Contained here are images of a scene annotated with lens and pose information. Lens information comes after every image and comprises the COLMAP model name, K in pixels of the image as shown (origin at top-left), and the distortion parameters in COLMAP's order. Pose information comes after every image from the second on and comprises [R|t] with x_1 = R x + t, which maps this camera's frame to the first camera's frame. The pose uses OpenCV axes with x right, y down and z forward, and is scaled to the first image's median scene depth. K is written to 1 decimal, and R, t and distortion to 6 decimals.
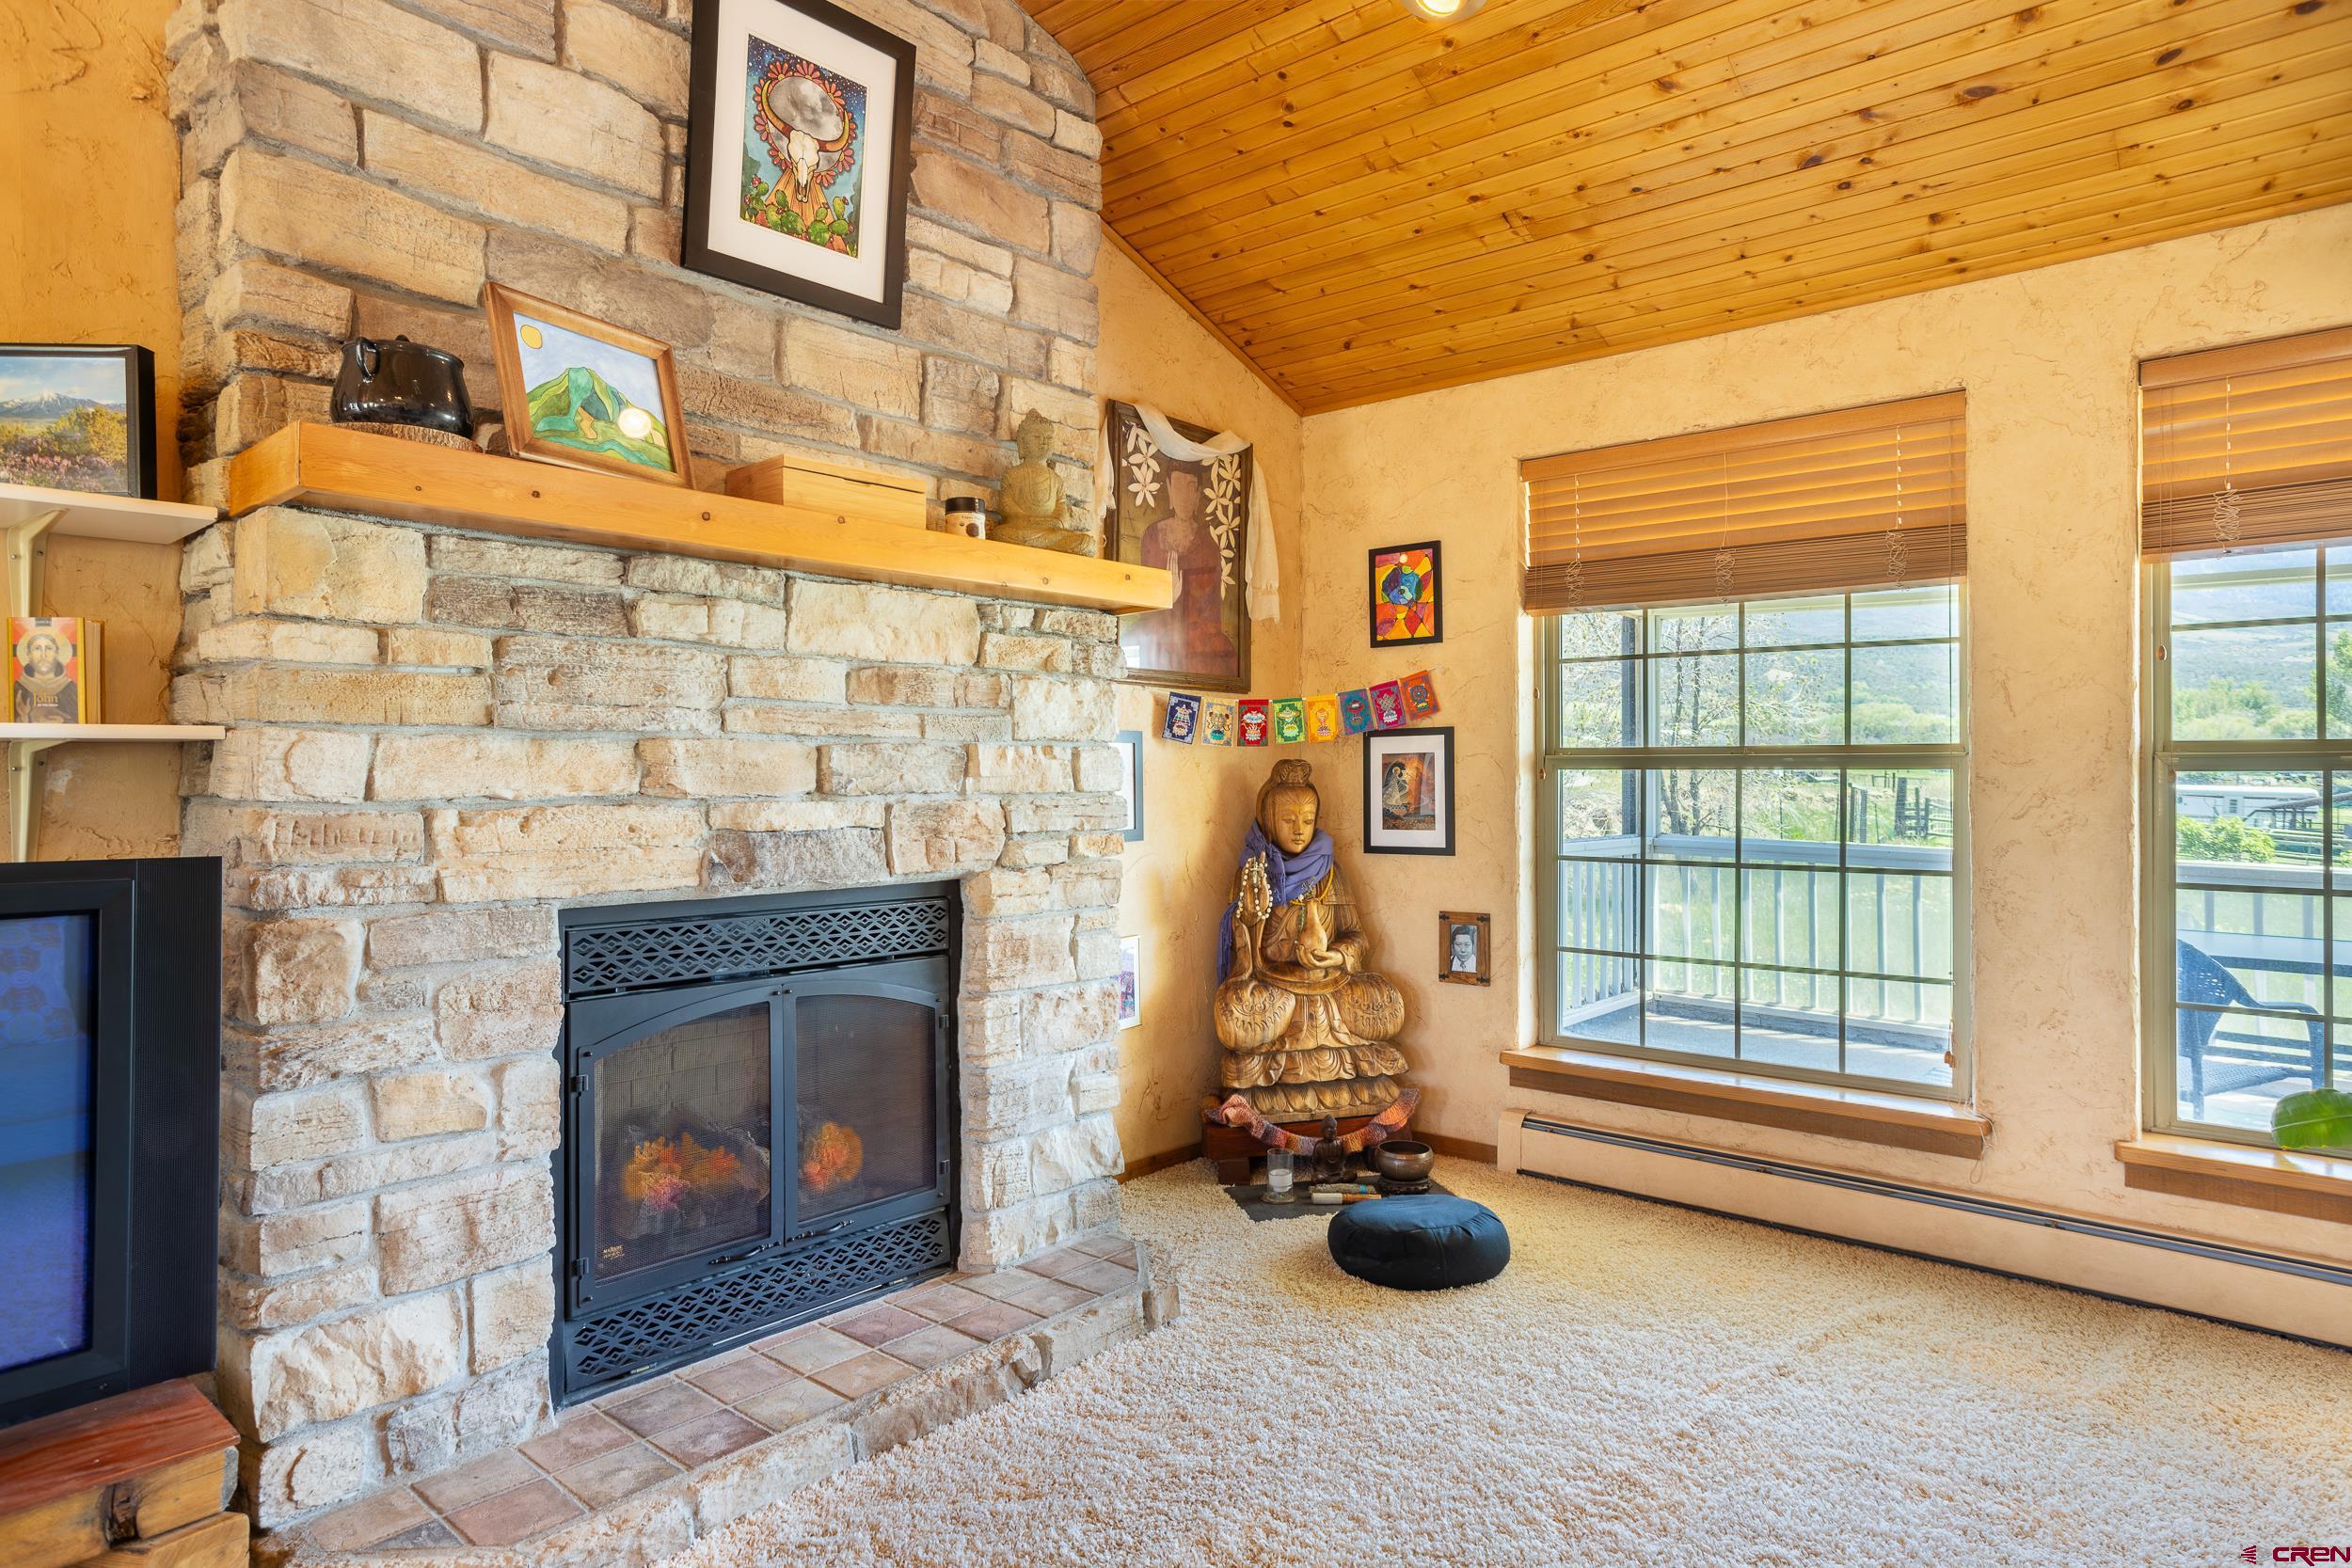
lens RADIAL K [[1350.4, 0, 1176.0], [0, 1350.4, 784.0], [0, 0, 1]] dist [-0.053279, 0.058279]
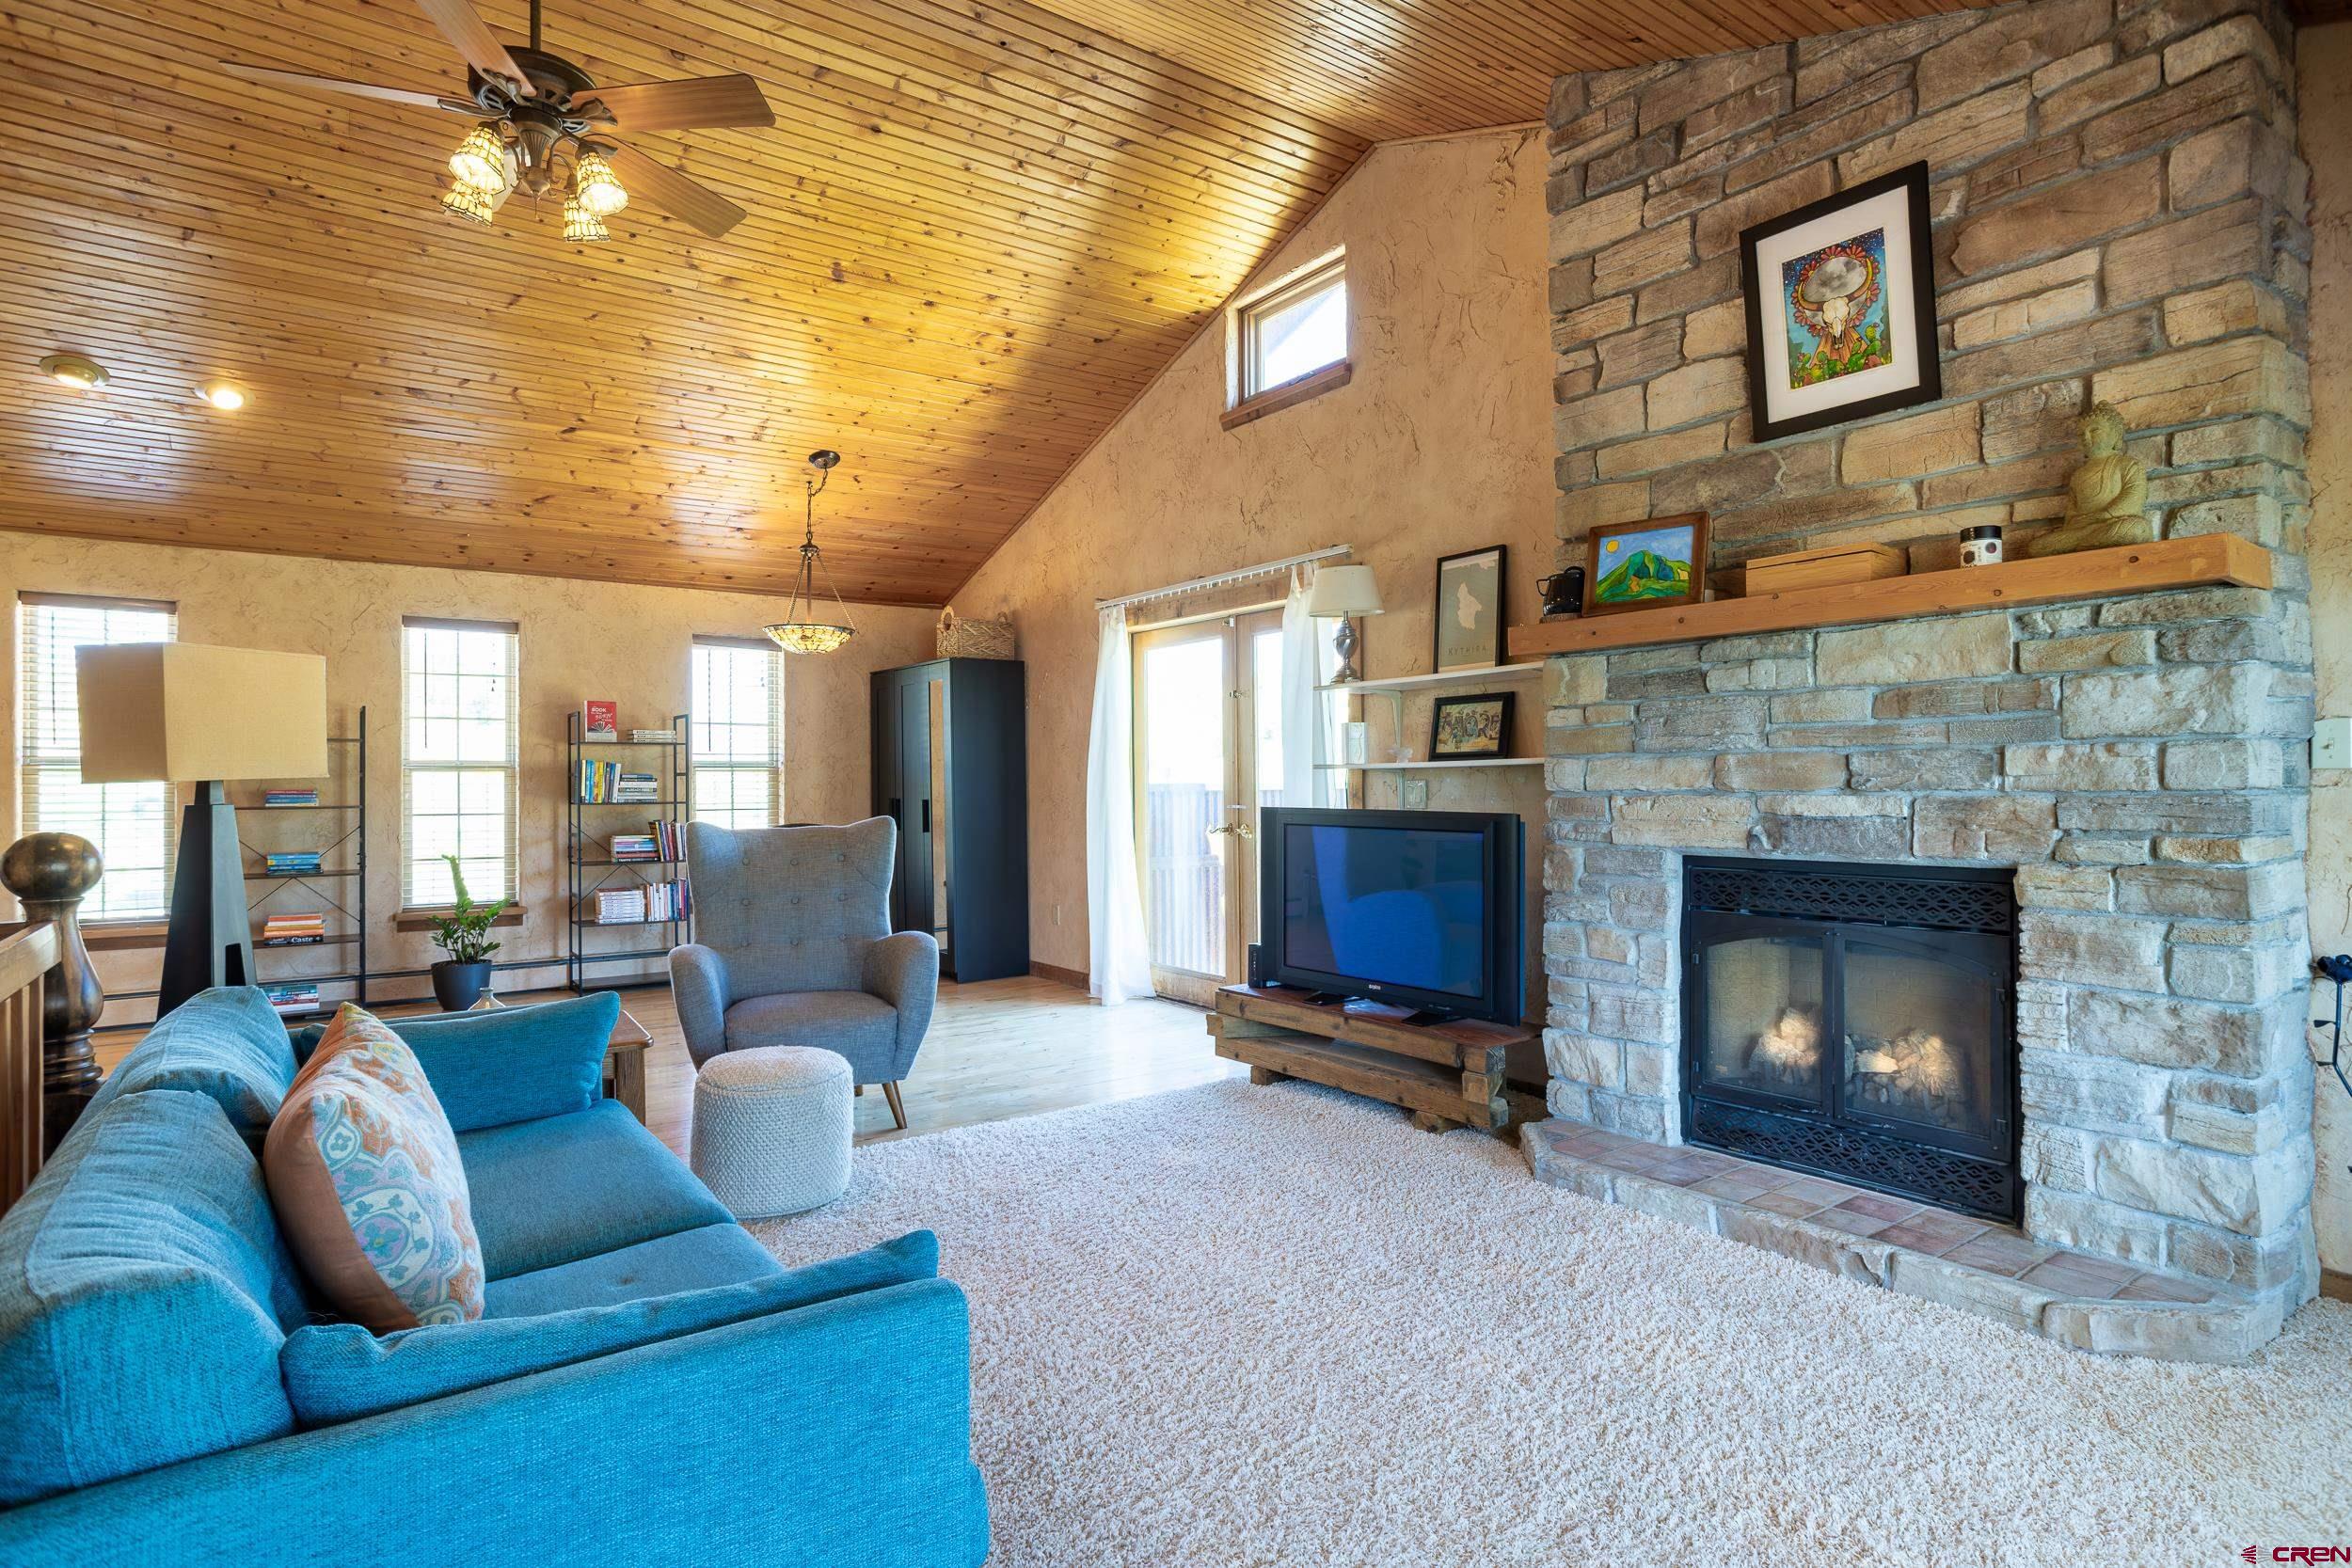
lens RADIAL K [[1255.0, 0, 1176.0], [0, 1255.0, 784.0], [0, 0, 1]] dist [0.000226, 0.000332]
pose [[-0.233816, 0.007779, -0.972250, 1.135105], [0.009528, 0.999938, 0.005709, -0.012144], [0.972234, -0.007929, -0.233875, 0.661509]]
